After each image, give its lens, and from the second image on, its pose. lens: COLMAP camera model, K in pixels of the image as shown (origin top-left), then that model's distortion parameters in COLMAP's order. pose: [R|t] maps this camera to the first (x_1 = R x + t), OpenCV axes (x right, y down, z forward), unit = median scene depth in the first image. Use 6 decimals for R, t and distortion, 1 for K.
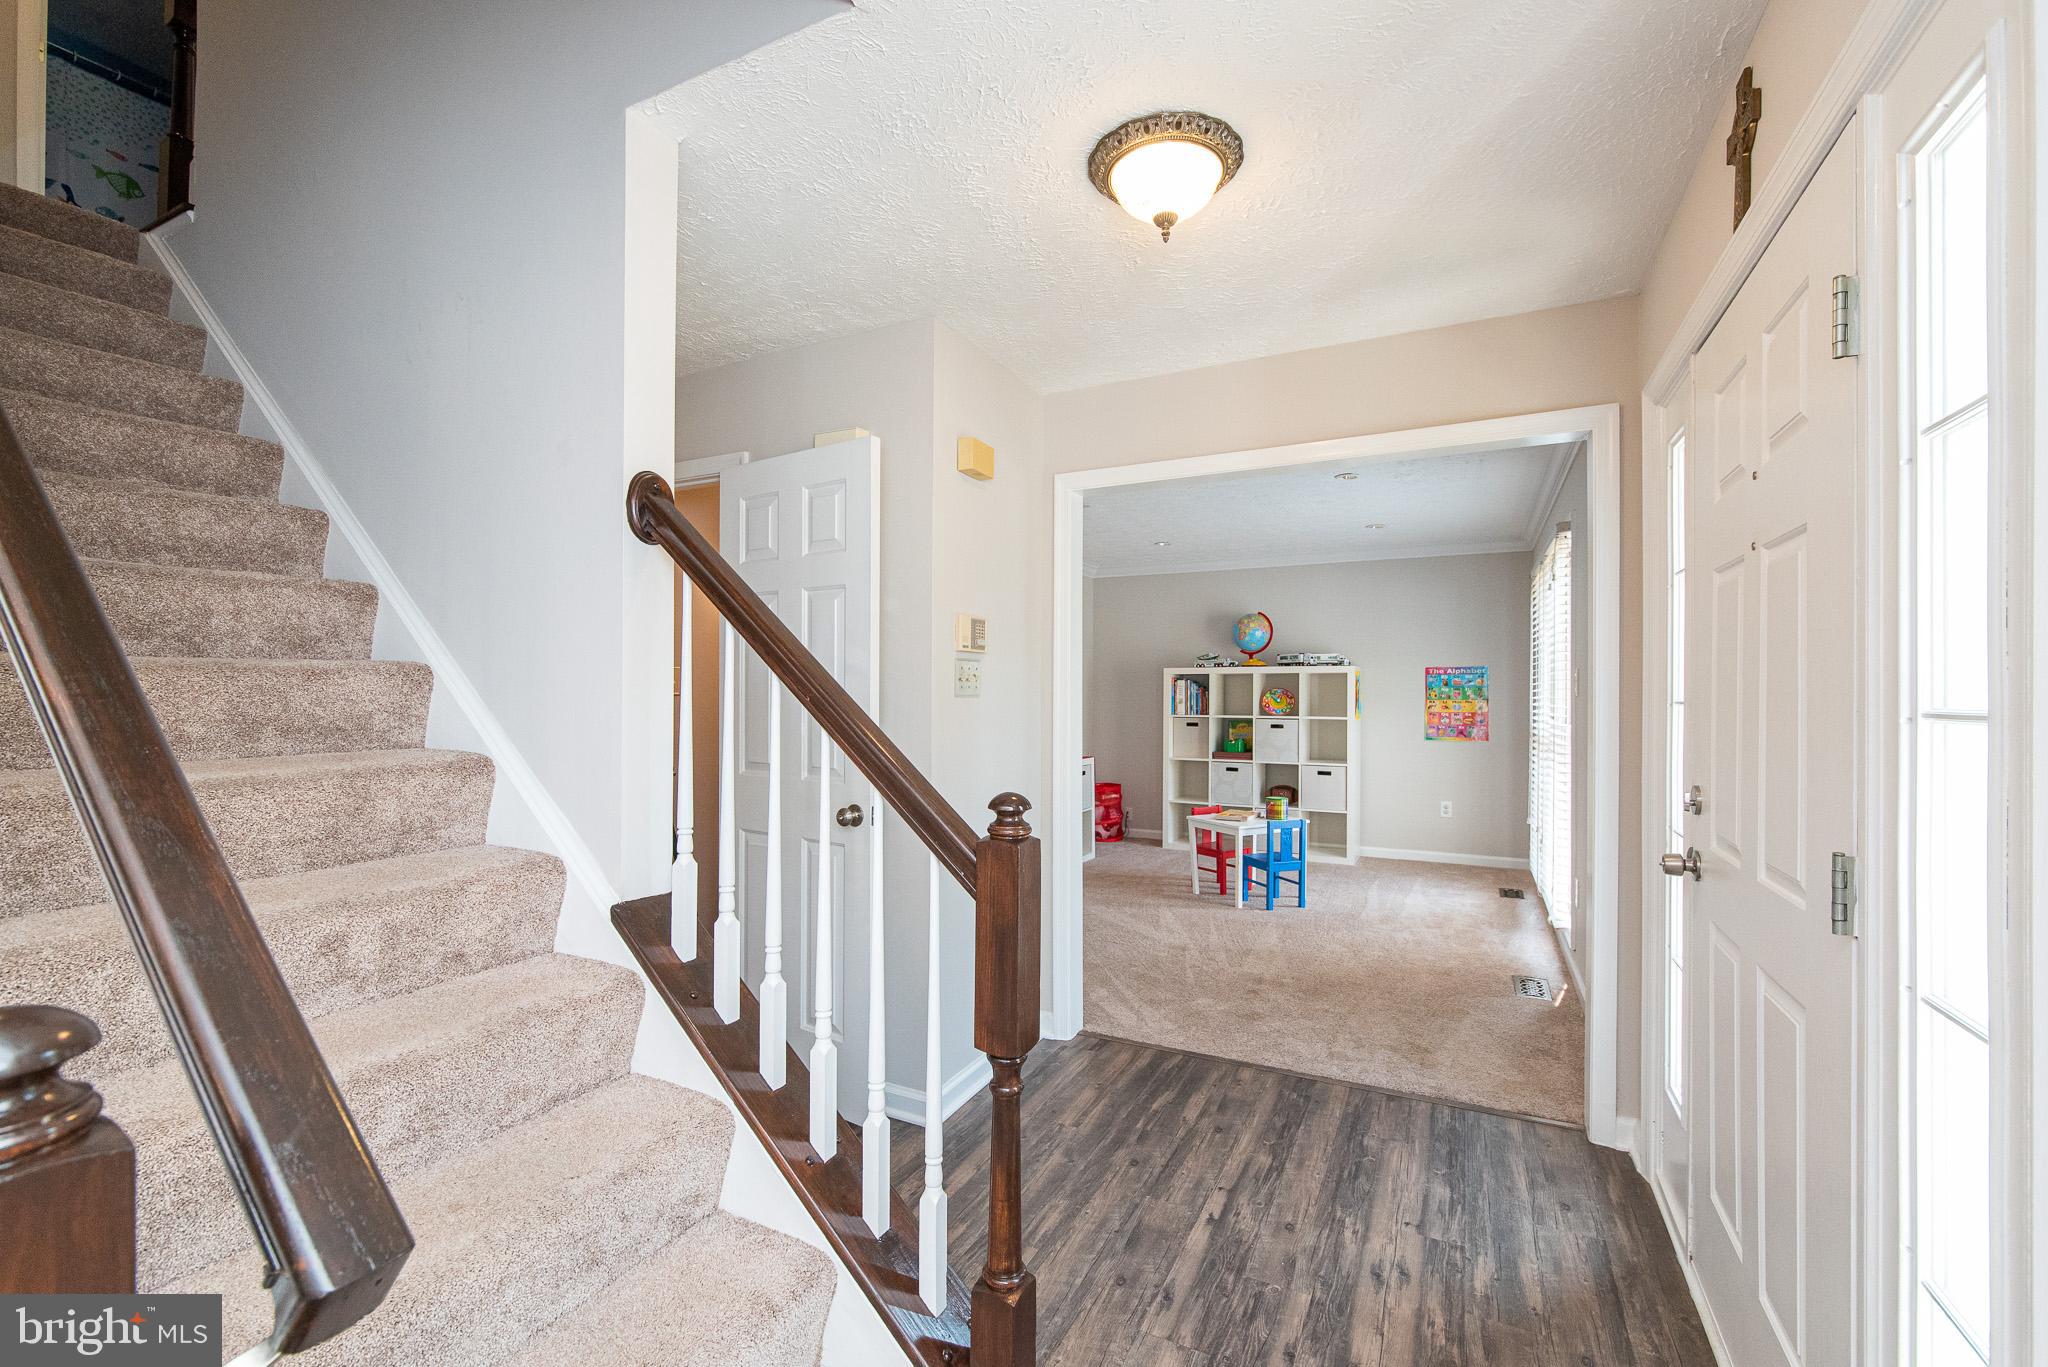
lens RADIAL K [[901.9, 0, 1028.4], [0, 901.9, 693.2], [0, 0, 1]] dist [-0.000414, -0.000235]
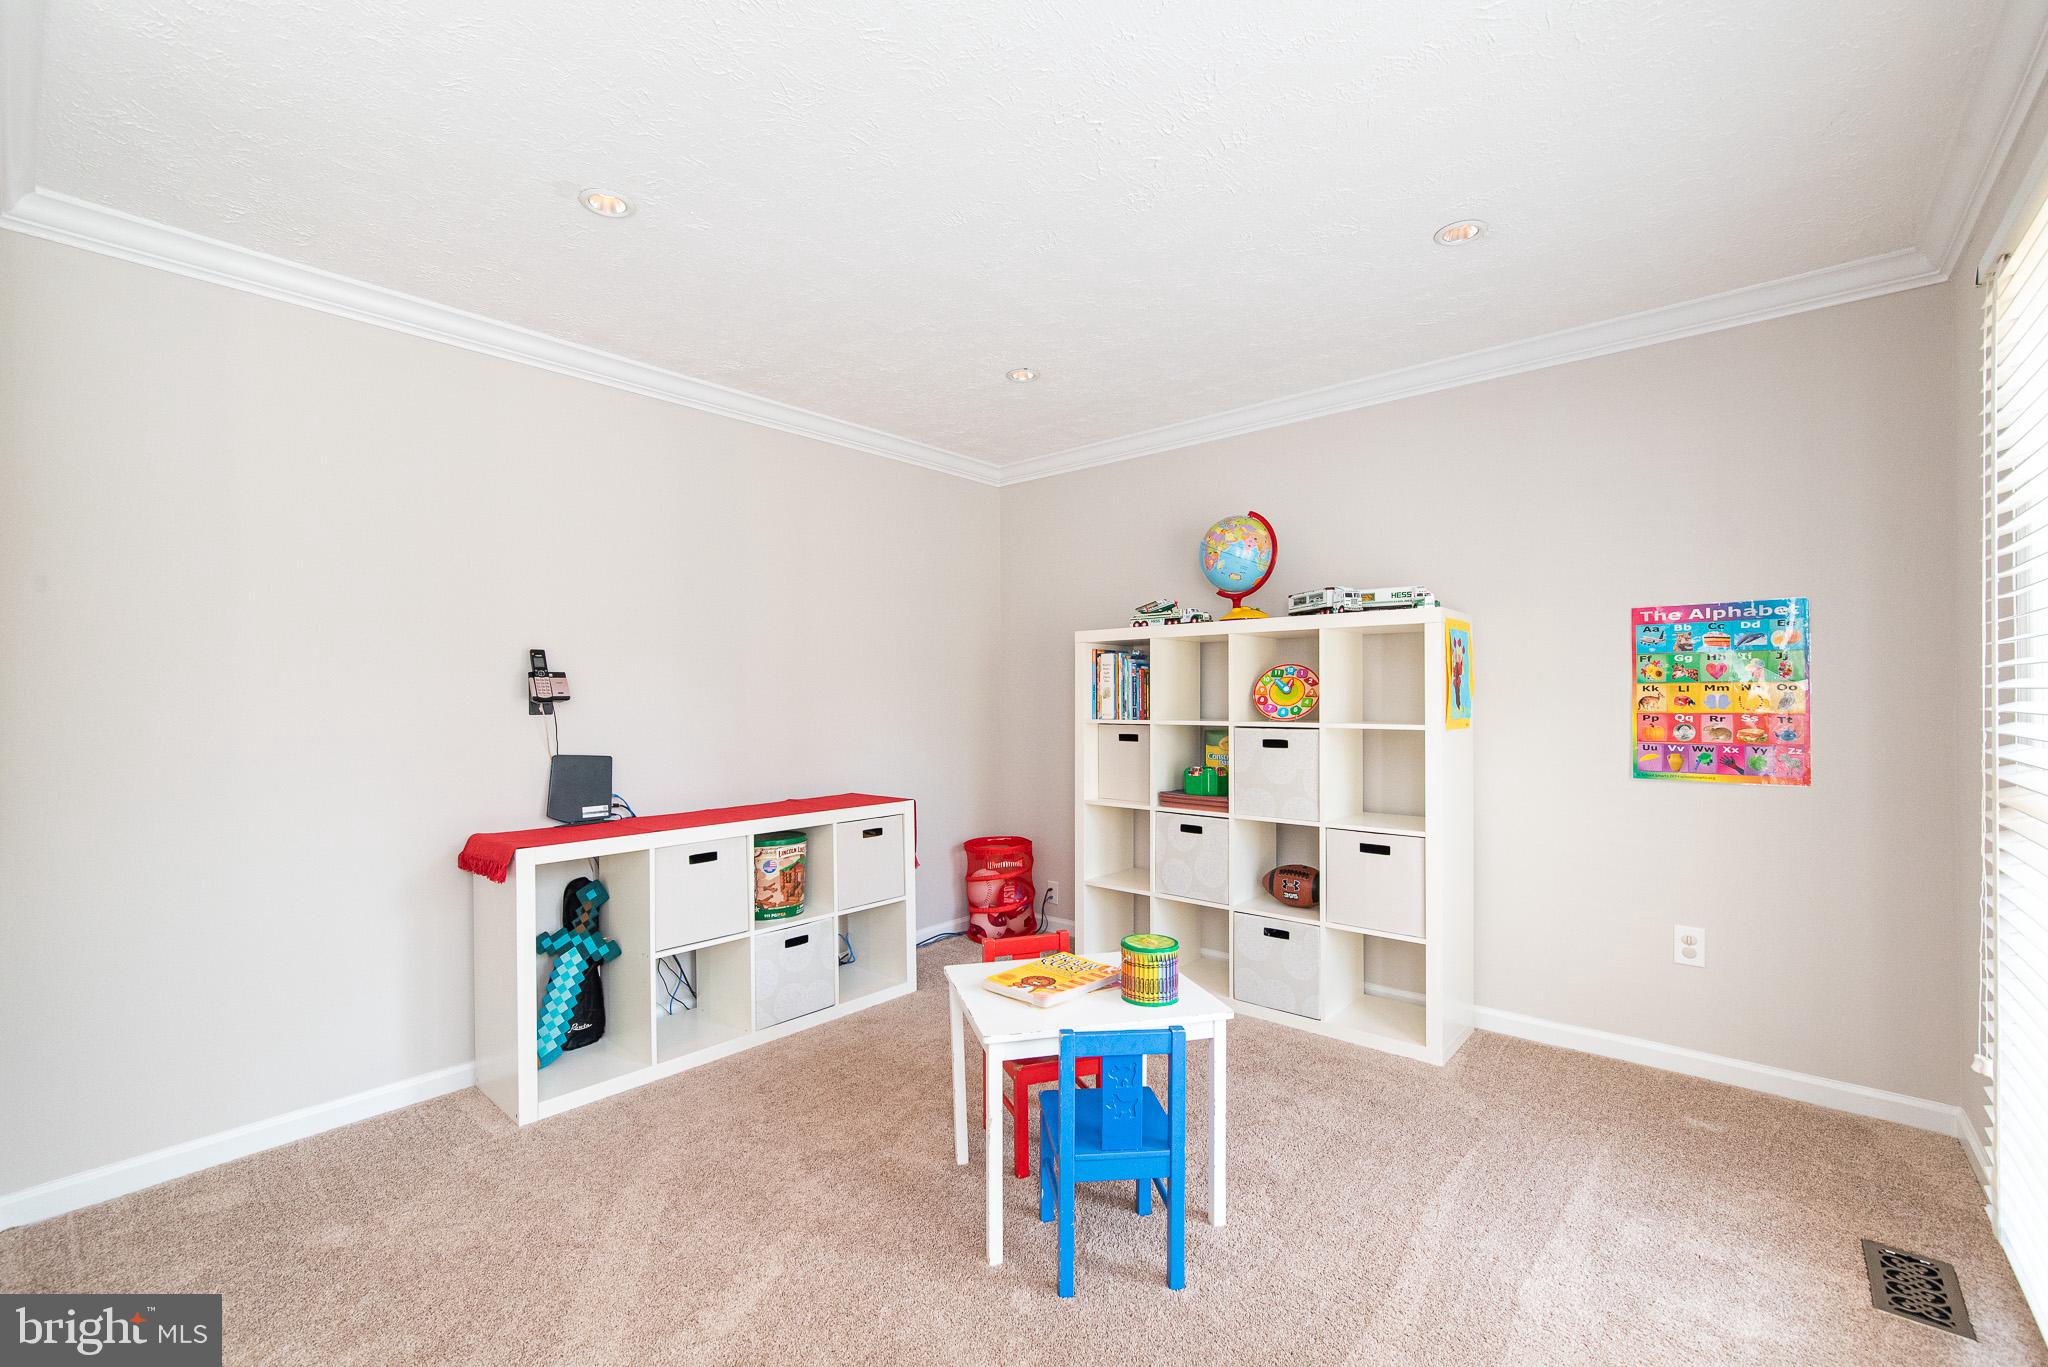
lens RADIAL K [[864.0, 0, 1021.1], [0, 864.0, 694.7], [0, 0, 1]] dist [-0.004454, 0.000398]
pose [[0.966554, -0.009939, -0.256272, 0.257483], [0.010444, 0.999945, 0.000609, 0.009215], [0.256252, -0.003265, 0.966604, 0.515964]]
